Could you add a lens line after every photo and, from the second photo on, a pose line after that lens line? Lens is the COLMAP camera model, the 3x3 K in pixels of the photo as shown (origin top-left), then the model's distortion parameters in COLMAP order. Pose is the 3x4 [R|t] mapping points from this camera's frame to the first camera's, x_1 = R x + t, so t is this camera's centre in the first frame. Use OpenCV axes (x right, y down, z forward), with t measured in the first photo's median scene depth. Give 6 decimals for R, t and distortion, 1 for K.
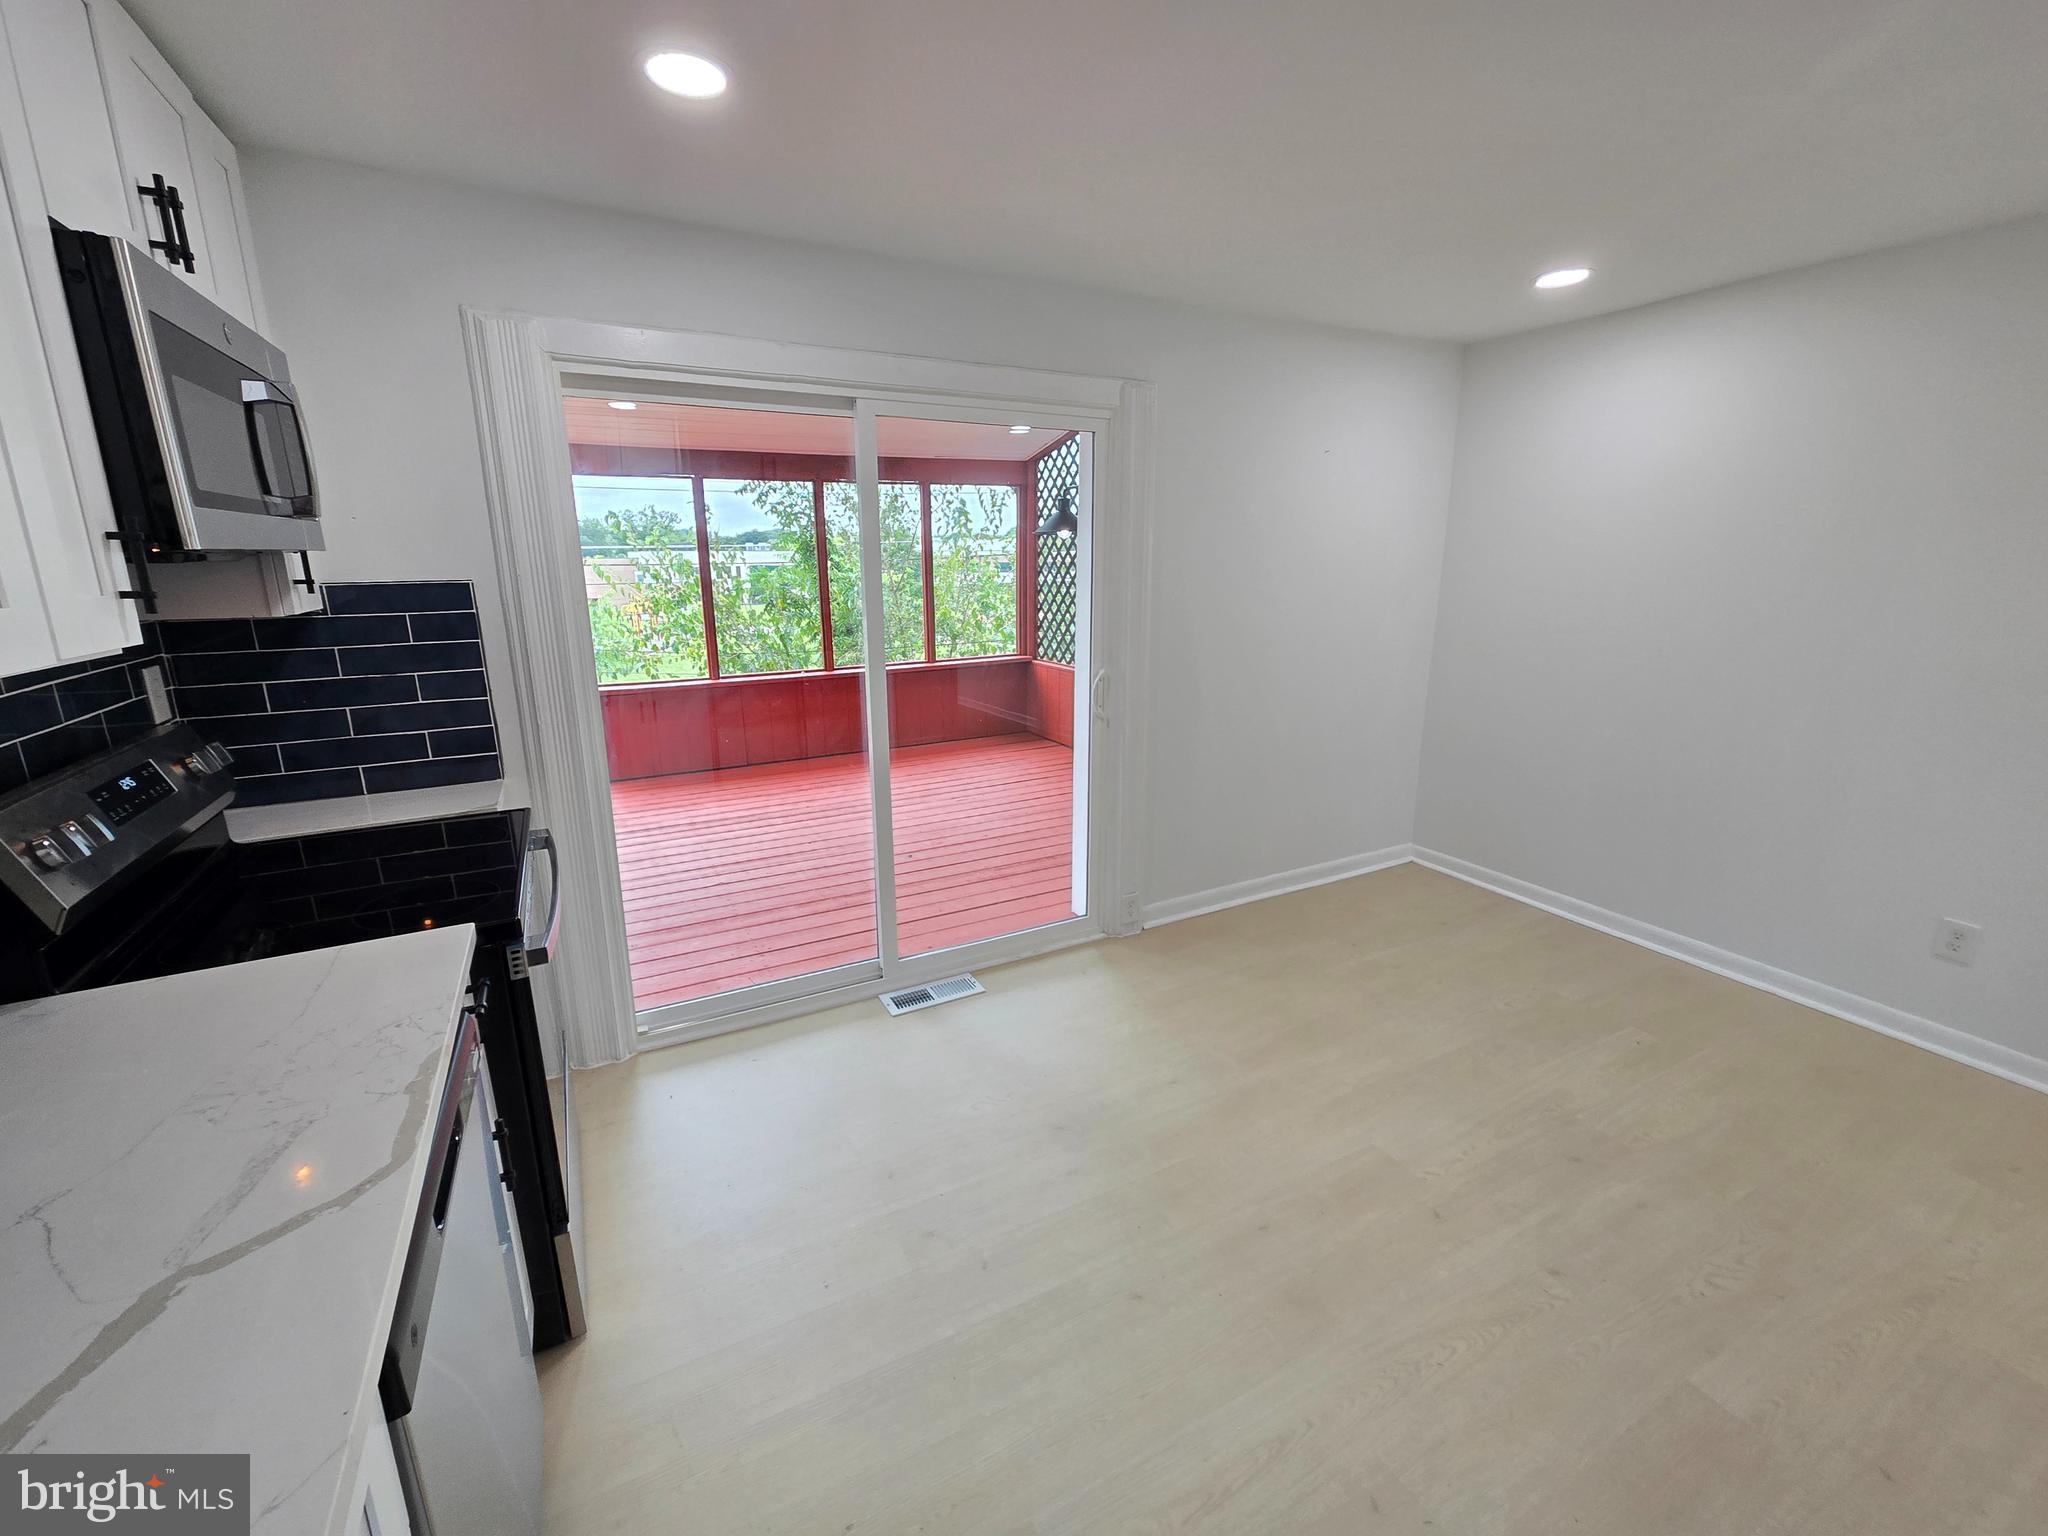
lens RADIAL K [[841.5, 0, 1018.4], [0, 841.5, 758.2], [0, 0, 1]] dist [0.000116, -0.000284]
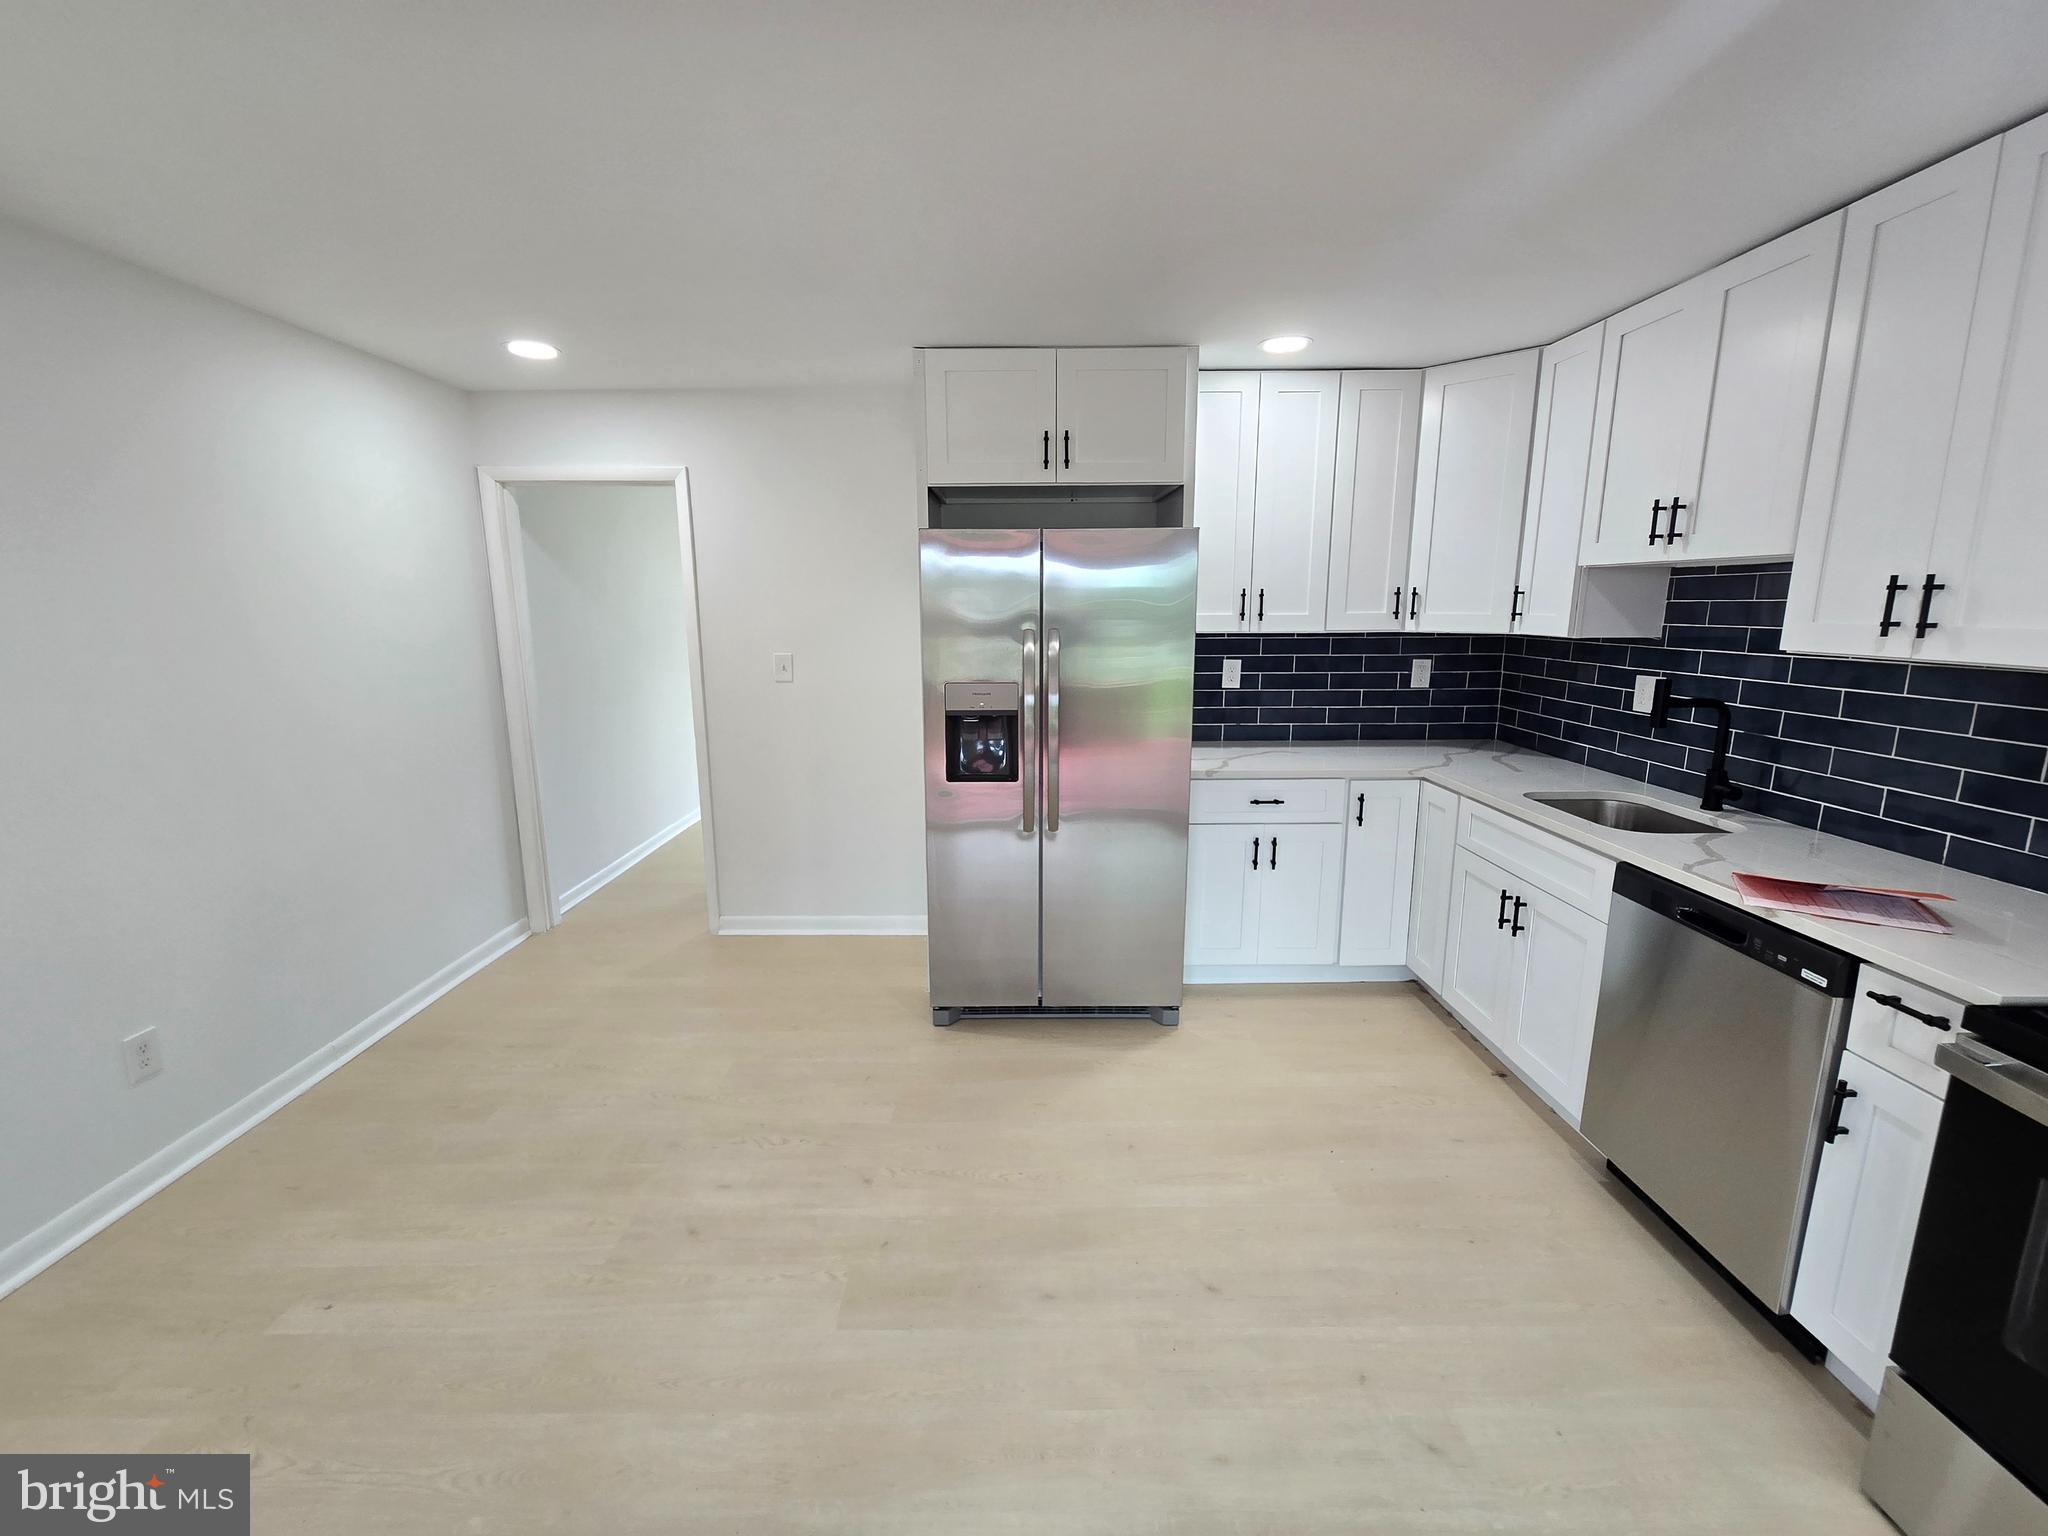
lens RADIAL K [[835.2, 0, 1021.4], [0, 835.2, 762.1], [0, 0, 1]] dist [-0.001232, 0.000011]
pose [[-0.887627, -0.077763, 0.453951, -0.058095], [0.115659, 0.916422, 0.383137, -0.319828], [-0.445804, 0.392586, -0.804447, 1.323978]]
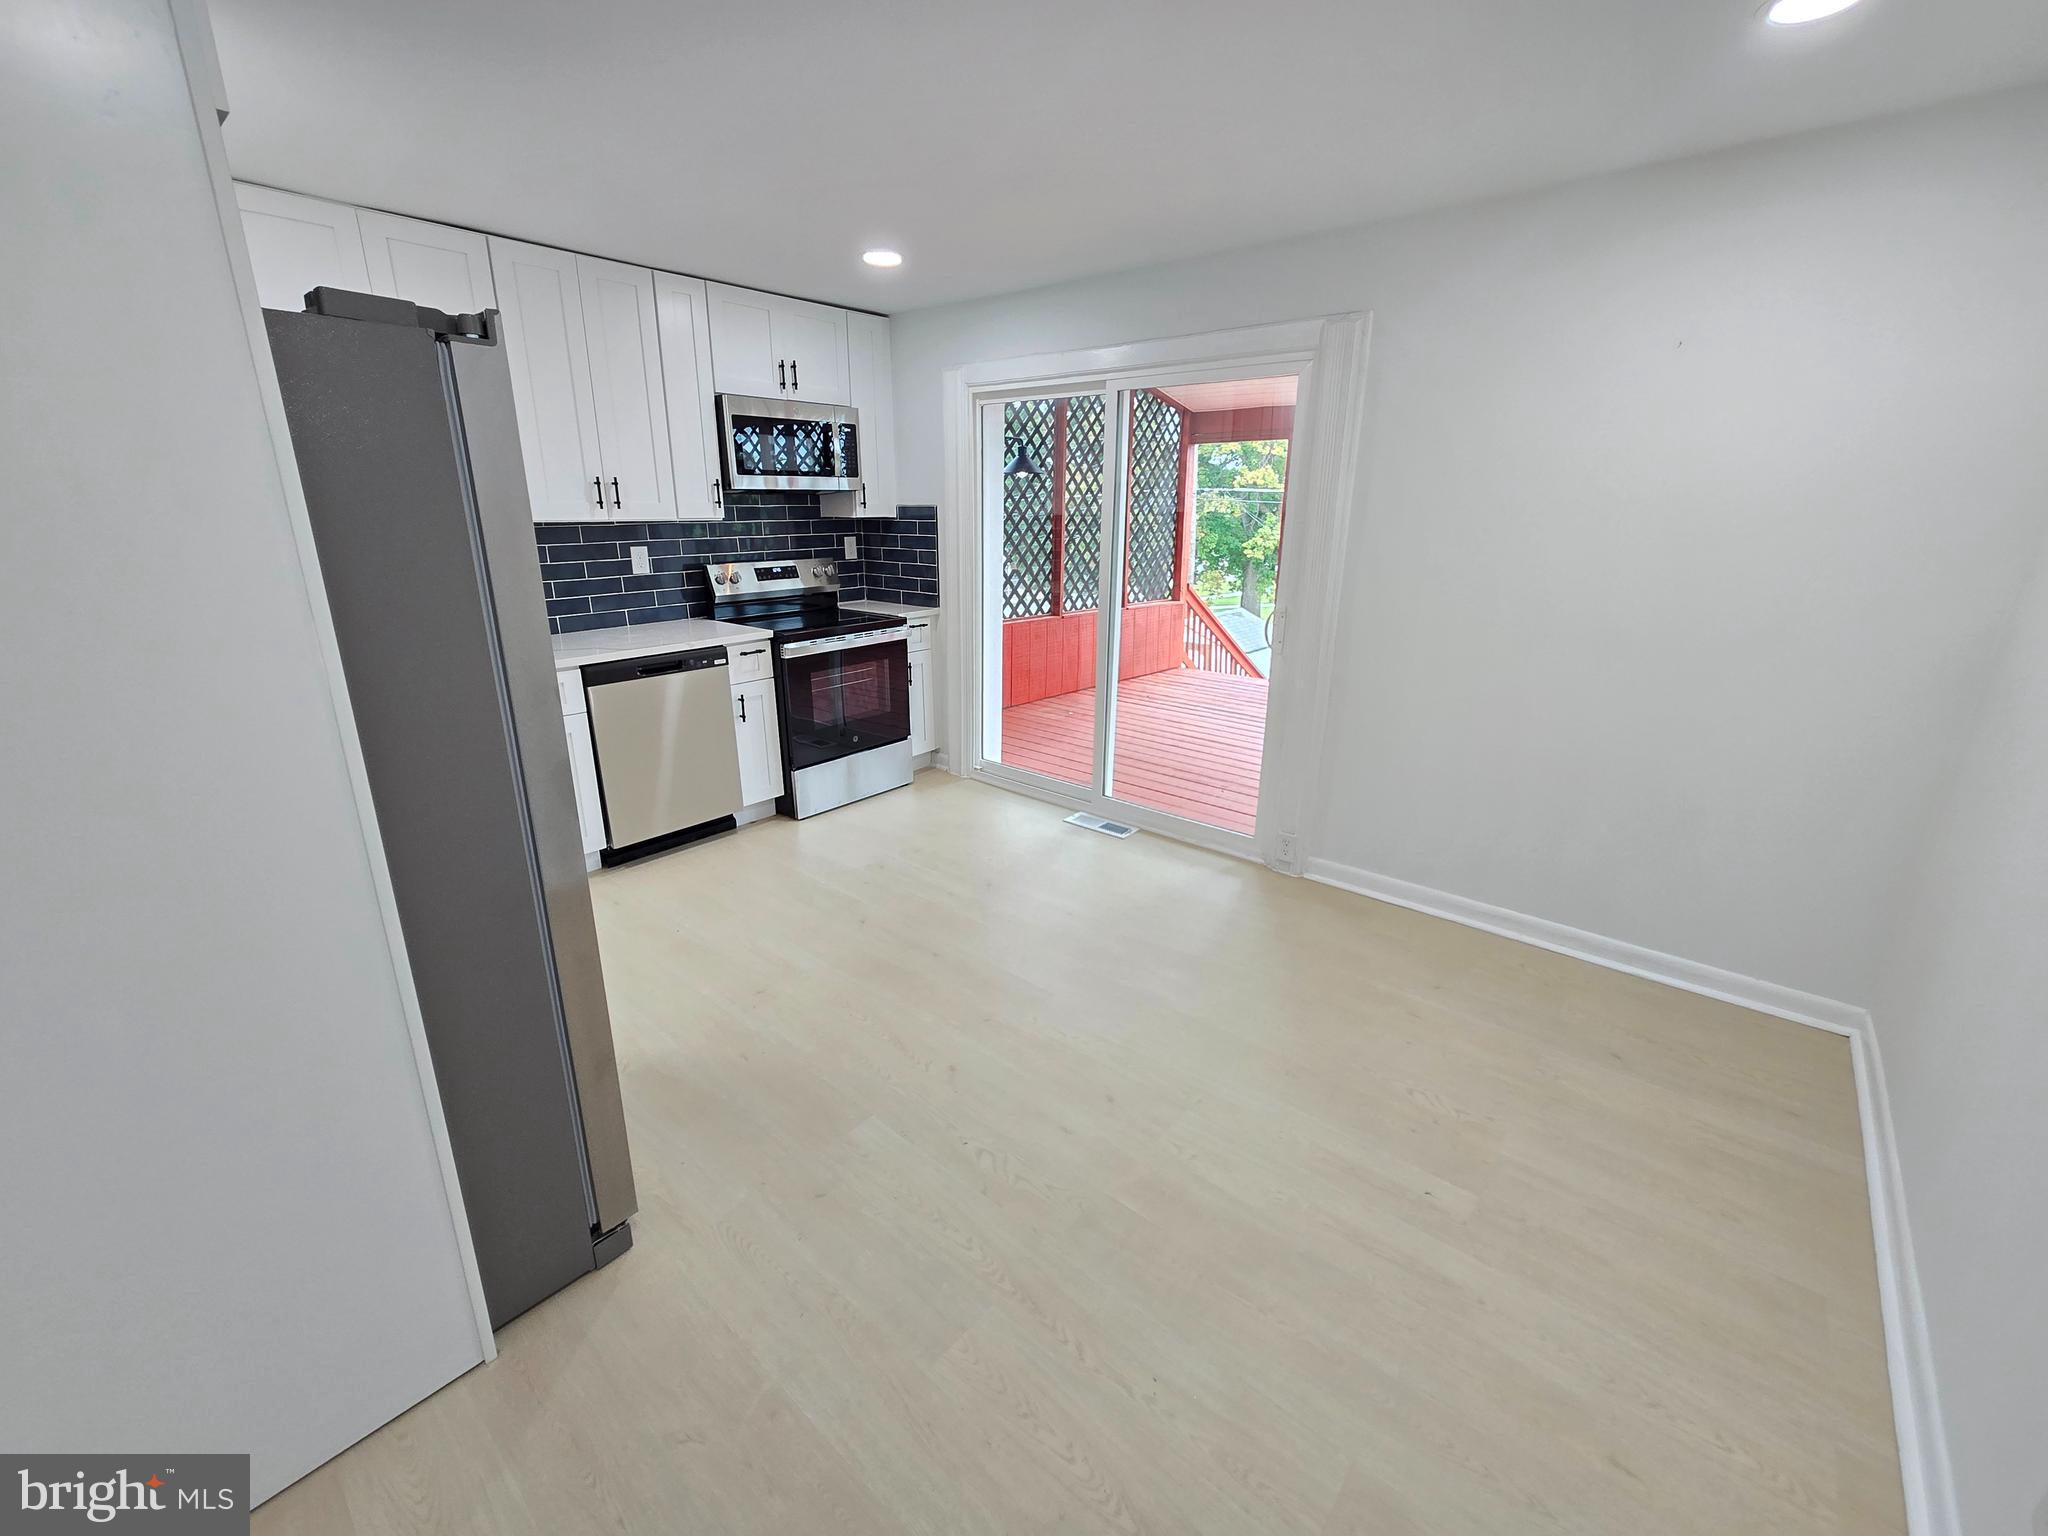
lens RADIAL K [[841.5, 0, 1018.4], [0, 841.5, 758.2], [0, 0, 1]] dist [0.000116, -0.000284]
pose [[0.365619, 0.280918, -0.887360, 1.342429], [-0.226133, 0.951612, 0.208085, -0.095994], [0.902877, 0.124582, 0.411452, 0.410492]]
